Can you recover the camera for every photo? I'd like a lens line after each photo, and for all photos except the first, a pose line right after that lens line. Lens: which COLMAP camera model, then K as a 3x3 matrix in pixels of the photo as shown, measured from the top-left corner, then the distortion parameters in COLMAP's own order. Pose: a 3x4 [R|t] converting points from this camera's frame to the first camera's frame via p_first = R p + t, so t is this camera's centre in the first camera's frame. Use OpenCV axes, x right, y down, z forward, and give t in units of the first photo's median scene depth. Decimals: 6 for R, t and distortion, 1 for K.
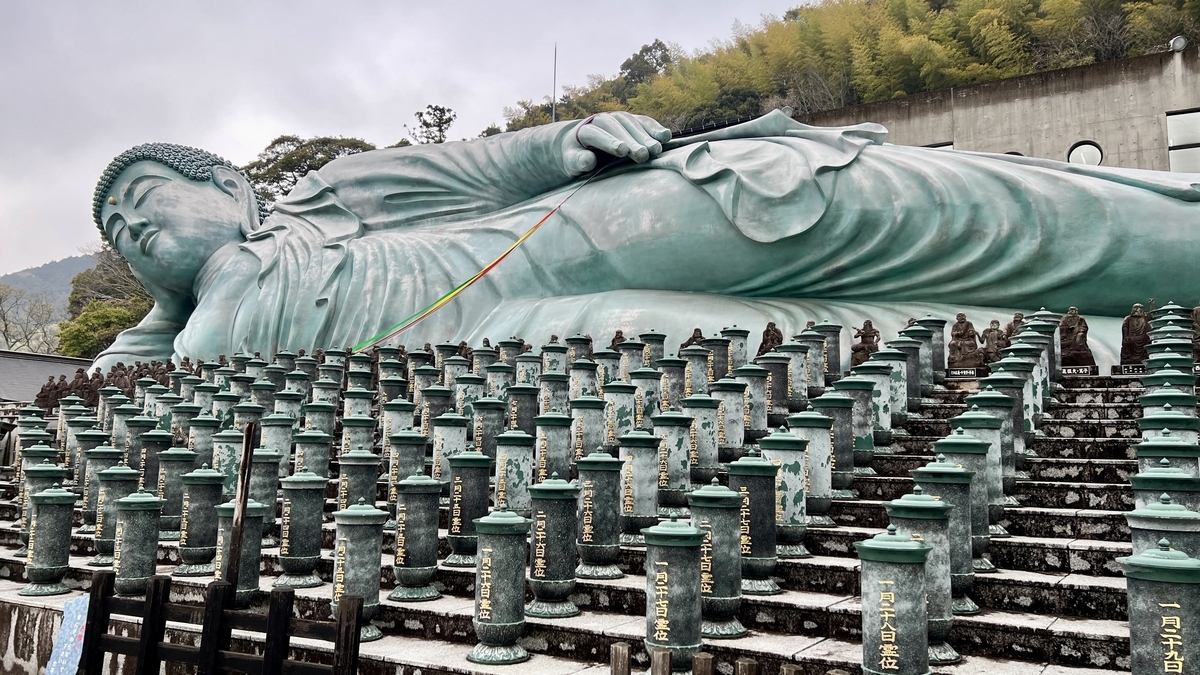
lens RADIAL K [[874.4, 0, 600.0], [0, 874.4, 337.5], [0, 0, 1]] dist [0.194640, -0.339345]
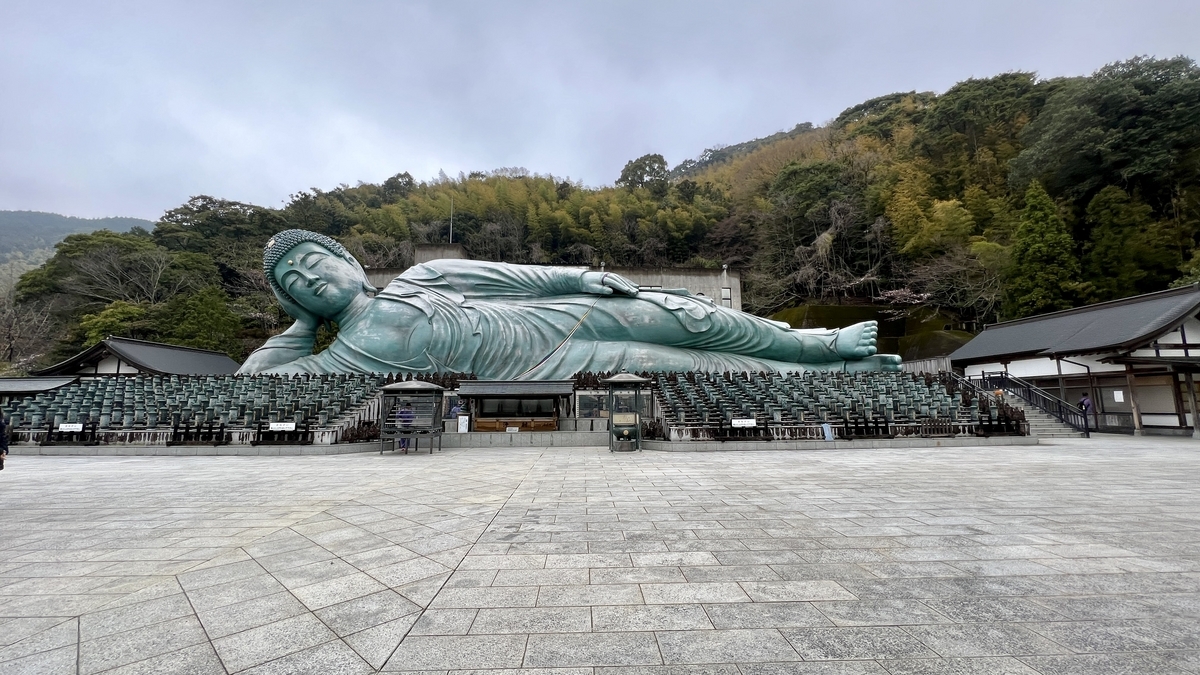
lens RADIAL K [[477.6, 0, 600.0], [0, 477.6, 337.5], [0, 0, 1]] dist [0.000778, 0.000038]
pose [[0.825457, 0.053255, 0.561947, -0.637358], [-0.054579, 0.998405, -0.014445, -0.027160], [-0.561820, -0.018747, 0.827047, -0.144841]]
